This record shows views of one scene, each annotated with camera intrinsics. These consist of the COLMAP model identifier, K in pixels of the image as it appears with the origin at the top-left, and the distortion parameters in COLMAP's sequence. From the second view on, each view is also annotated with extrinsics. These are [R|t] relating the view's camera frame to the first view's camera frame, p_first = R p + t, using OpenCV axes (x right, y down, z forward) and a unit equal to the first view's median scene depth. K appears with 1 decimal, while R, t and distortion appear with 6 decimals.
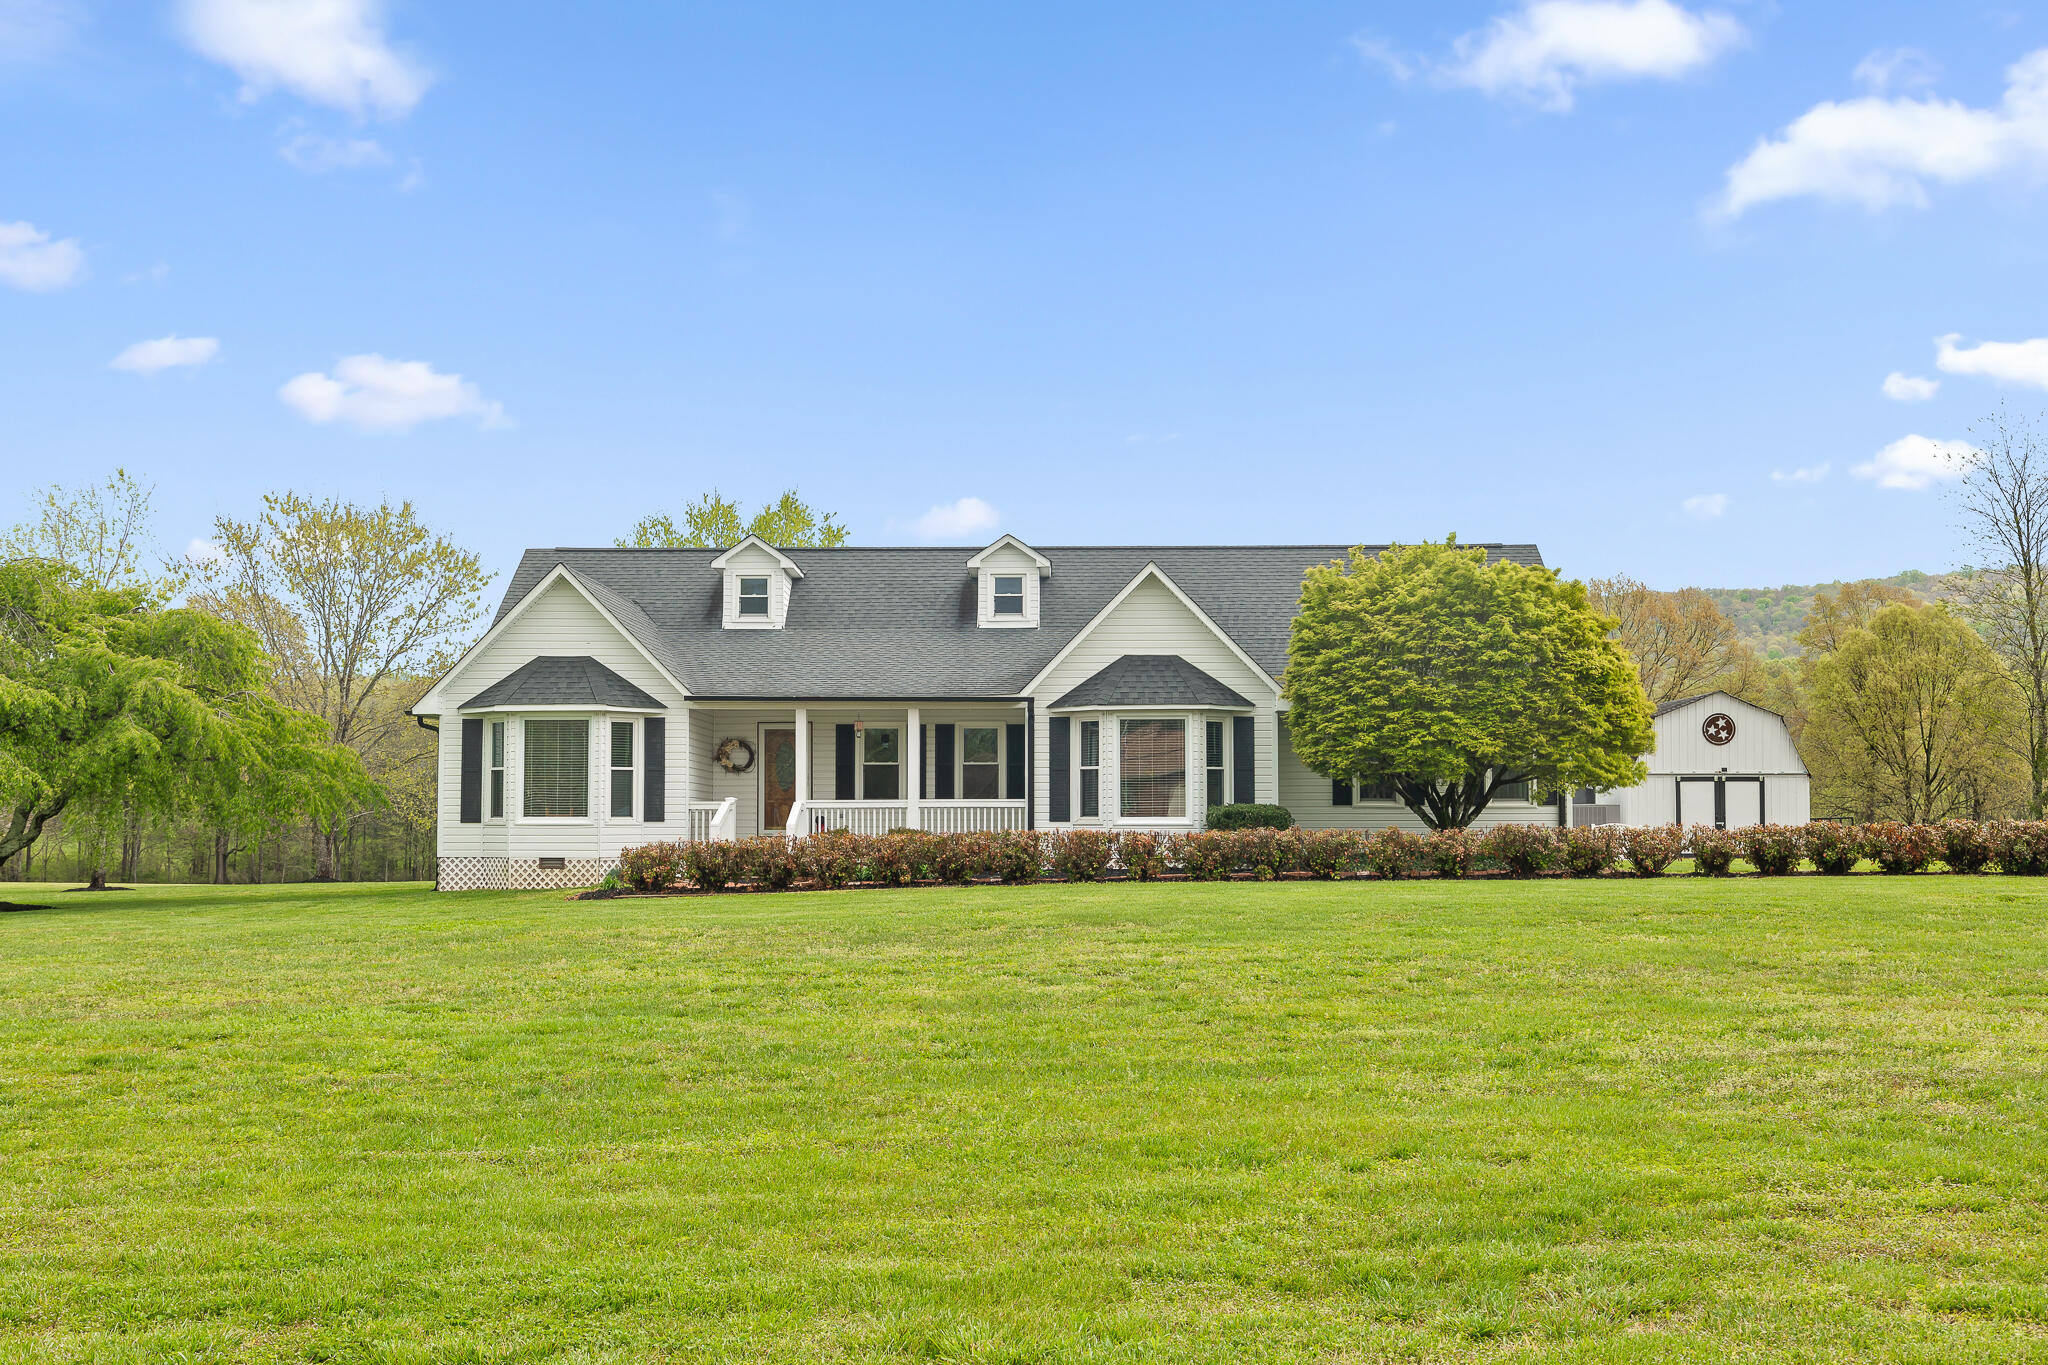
lens RADIAL K [[2062.5, 0, 1023.8], [0, 2062.5, 771.8], [0, 0, 1]] dist [-0.000964, 0.006203]
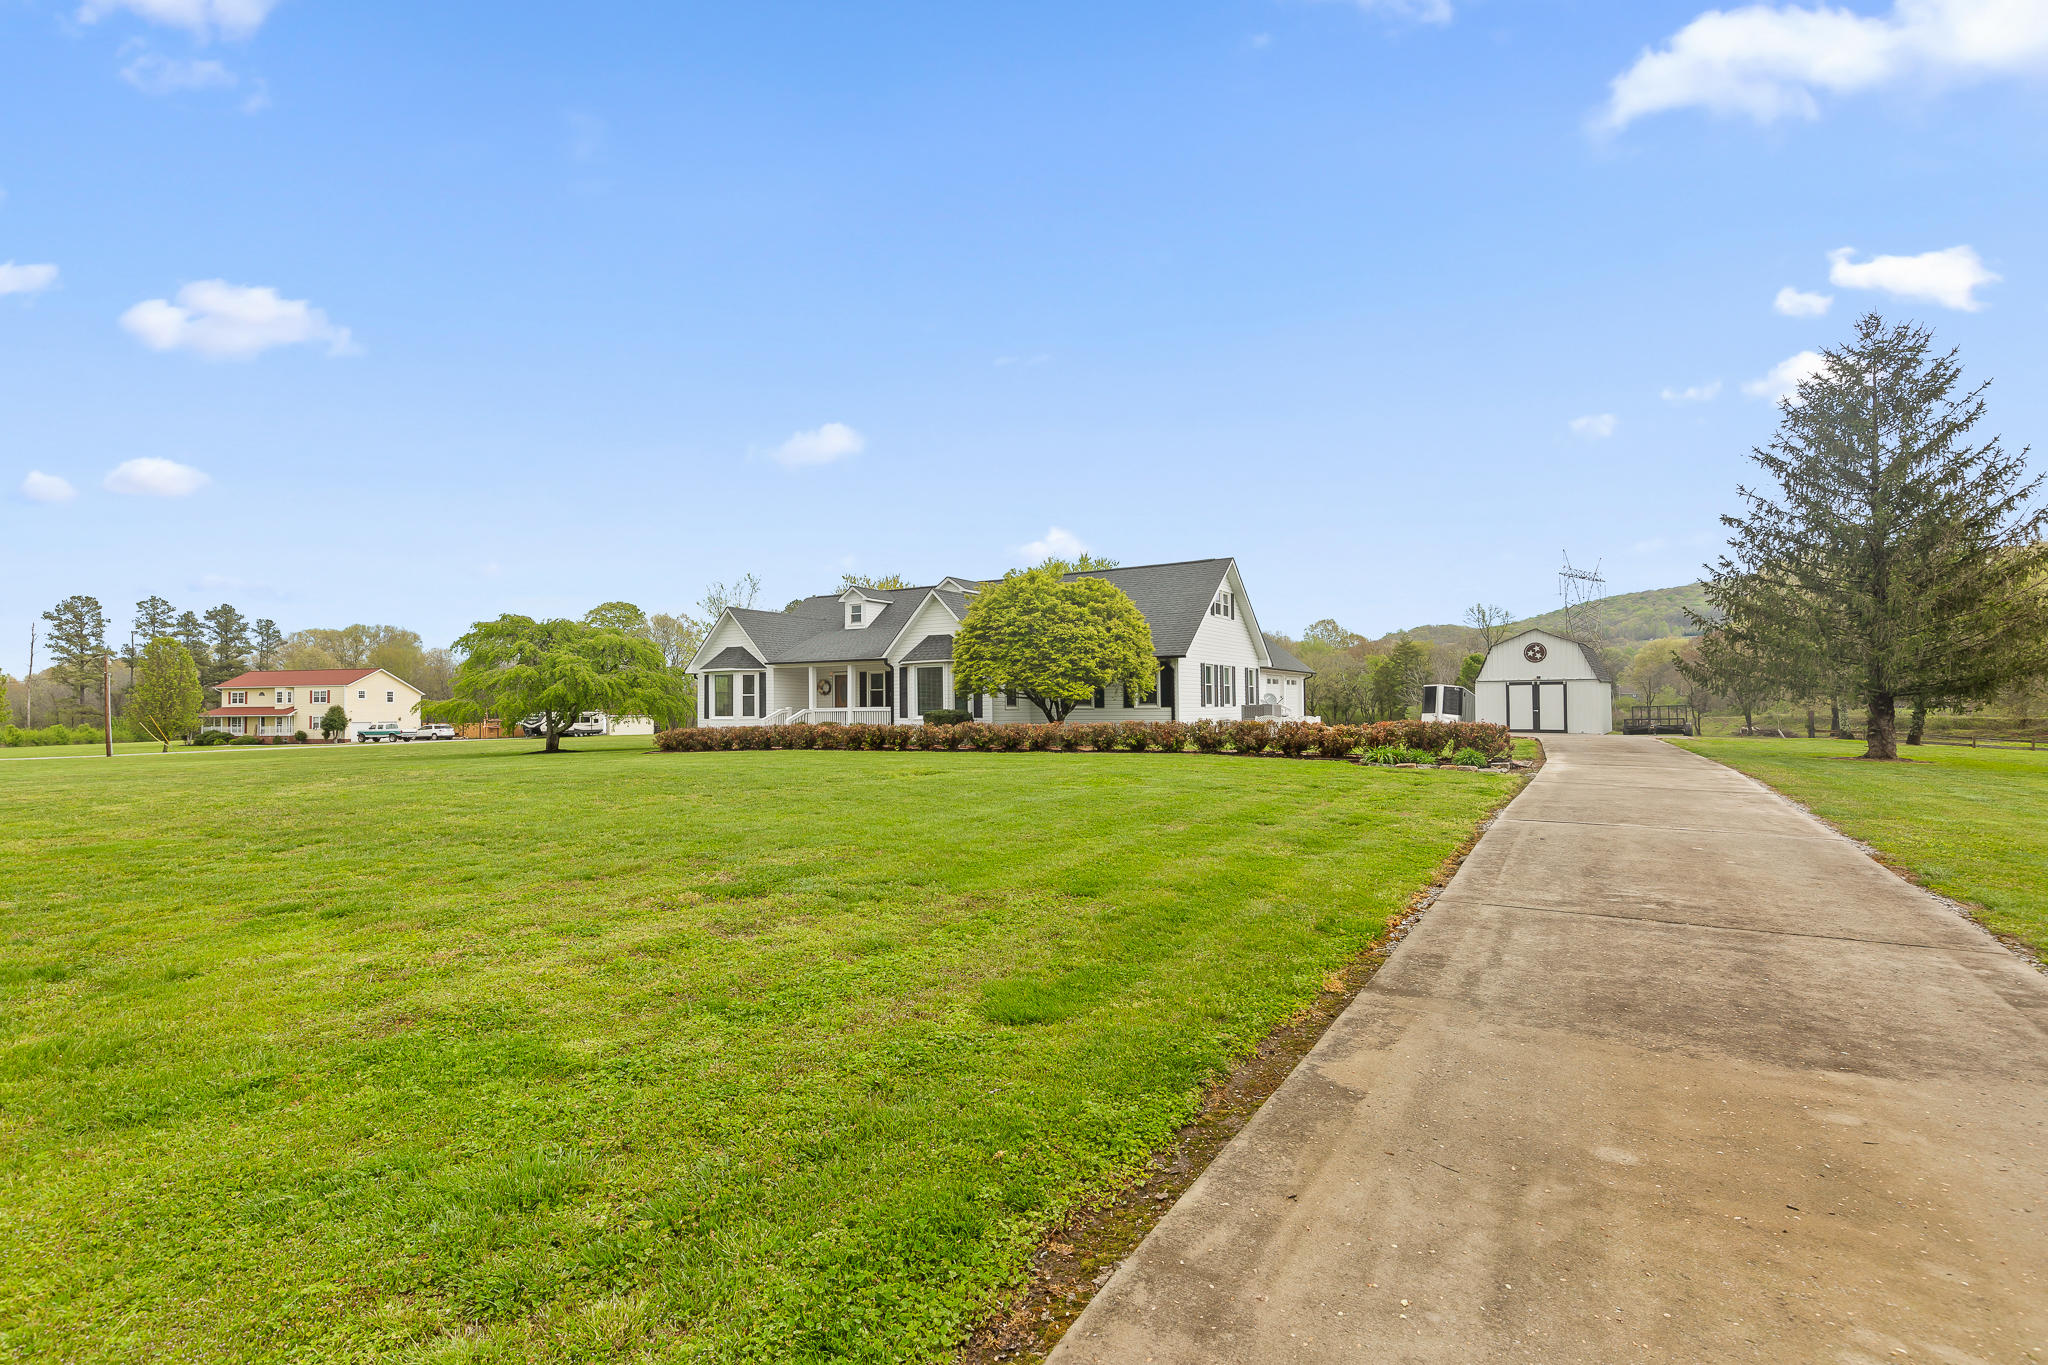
lens RADIAL K [[943.0, 0, 1024.0], [0, 943.0, 682.5], [0, 0, 1]] dist [0.004687, -0.000050]
pose [[0.865315, -0.020321, -0.500816, 0.591861], [0.021459, 0.999764, -0.003490, -0.005239], [0.500769, -0.007727, 0.865547, 0.247535]]
